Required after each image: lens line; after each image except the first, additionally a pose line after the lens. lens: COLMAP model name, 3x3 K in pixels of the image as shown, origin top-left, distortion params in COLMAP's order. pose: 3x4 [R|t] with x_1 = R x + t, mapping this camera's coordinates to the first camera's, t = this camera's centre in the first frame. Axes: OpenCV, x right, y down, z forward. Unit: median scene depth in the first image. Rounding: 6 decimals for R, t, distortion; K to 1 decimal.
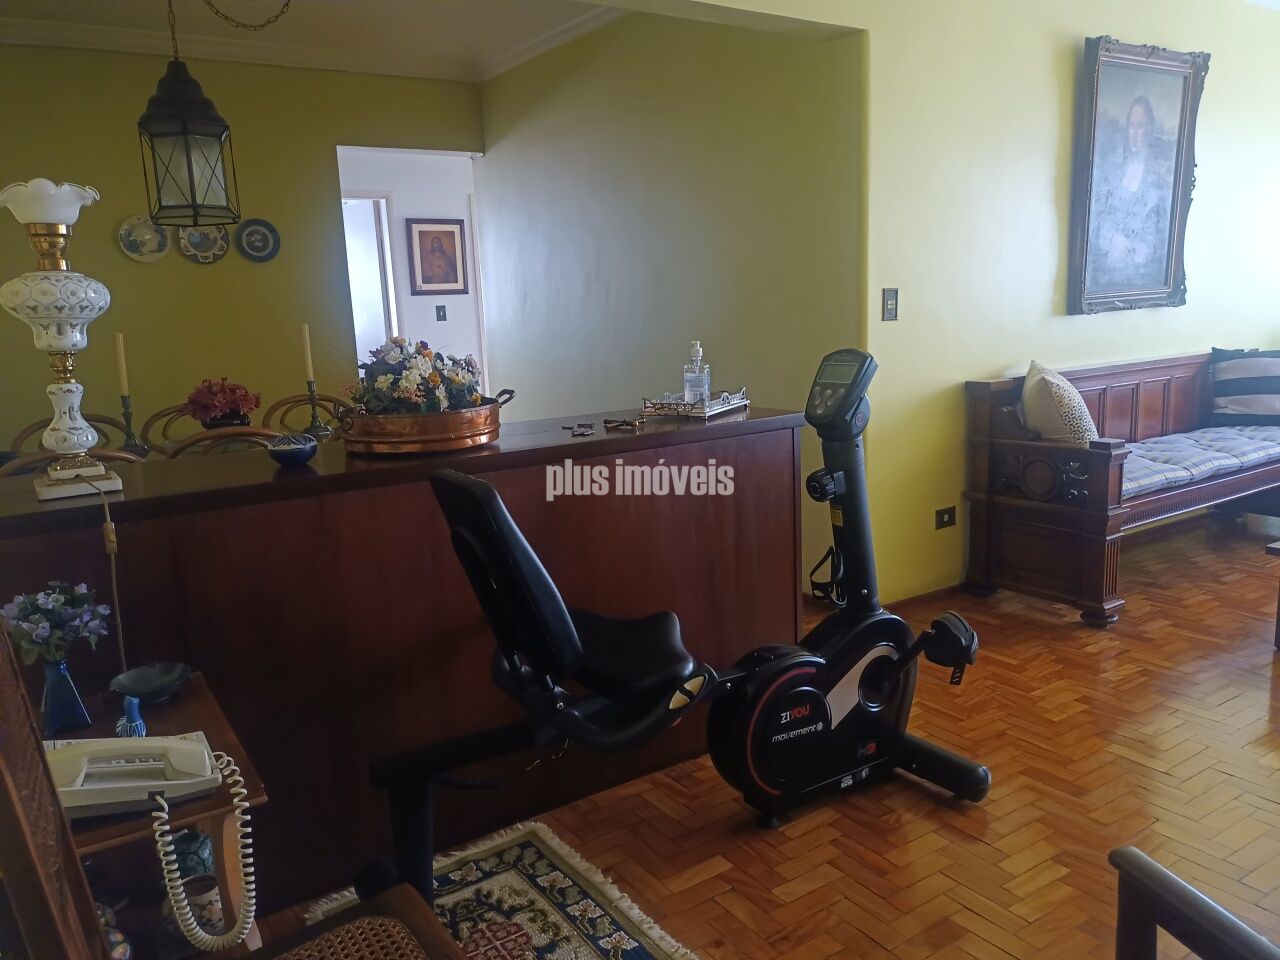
lens RADIAL K [[969.2, 0, 643.0], [0, 969.2, 480.5], [0, 0, 1]] dist [0.035388, -0.038973]
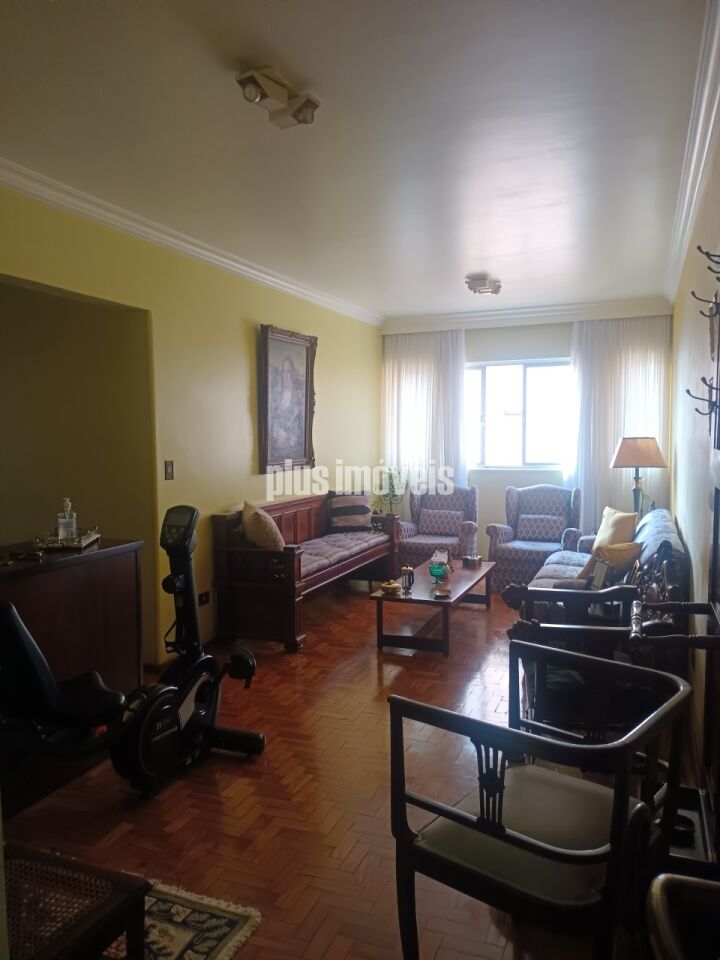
lens RADIAL K [[726.9, 0, 359.2], [0, 726.9, 478.9], [0, 0, 1]] dist [0.035388, -0.038973]
pose [[0.820215, -0.006117, 0.572023, -0.197270], [0.081747, 0.990934, -0.106618, -0.010256], [-0.566184, 0.134211, 0.813279, -0.189020]]
